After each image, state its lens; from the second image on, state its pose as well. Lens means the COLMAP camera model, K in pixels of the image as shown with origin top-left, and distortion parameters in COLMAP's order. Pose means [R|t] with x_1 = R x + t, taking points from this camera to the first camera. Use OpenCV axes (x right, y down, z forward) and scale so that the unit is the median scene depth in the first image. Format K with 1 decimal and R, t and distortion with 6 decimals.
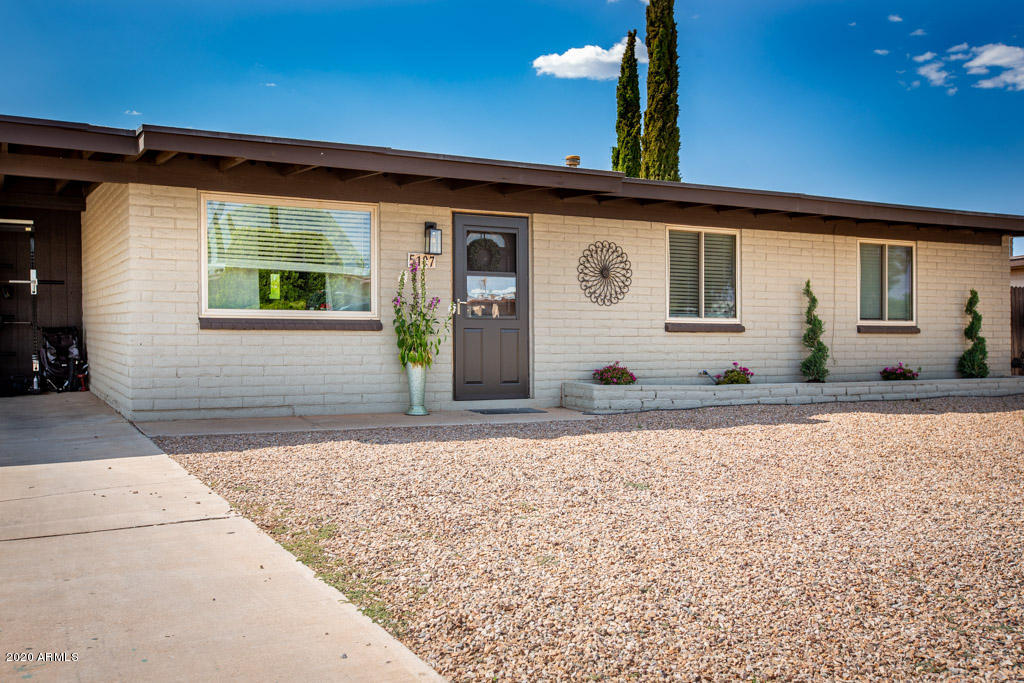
lens RADIAL K [[986.9, 0, 511.0], [0, 986.9, 372.1], [0, 0, 1]] dist [0.009790, -0.018719]
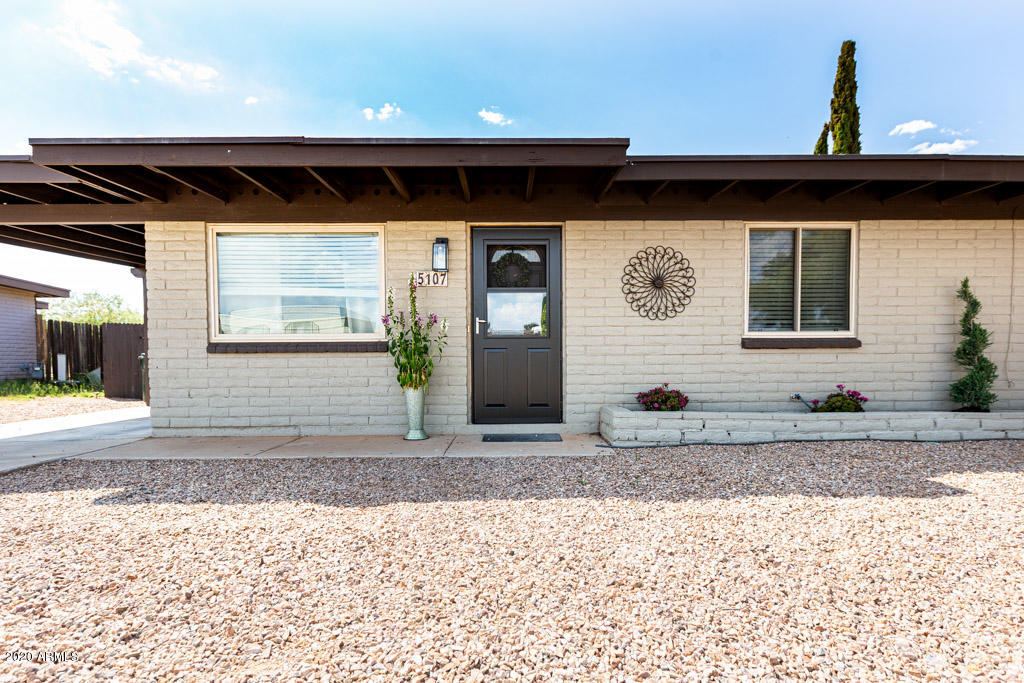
lens RADIAL K [[503.5, 0, 508.8], [0, 503.5, 388.2], [0, 0, 1]] dist [0.002123, 0.000962]
pose [[0.888668, 0.017835, -0.458205, 0.184413], [-0.005387, 0.999580, 0.028459, -0.018440], [0.458520, -0.022822, 0.888391, 0.537172]]
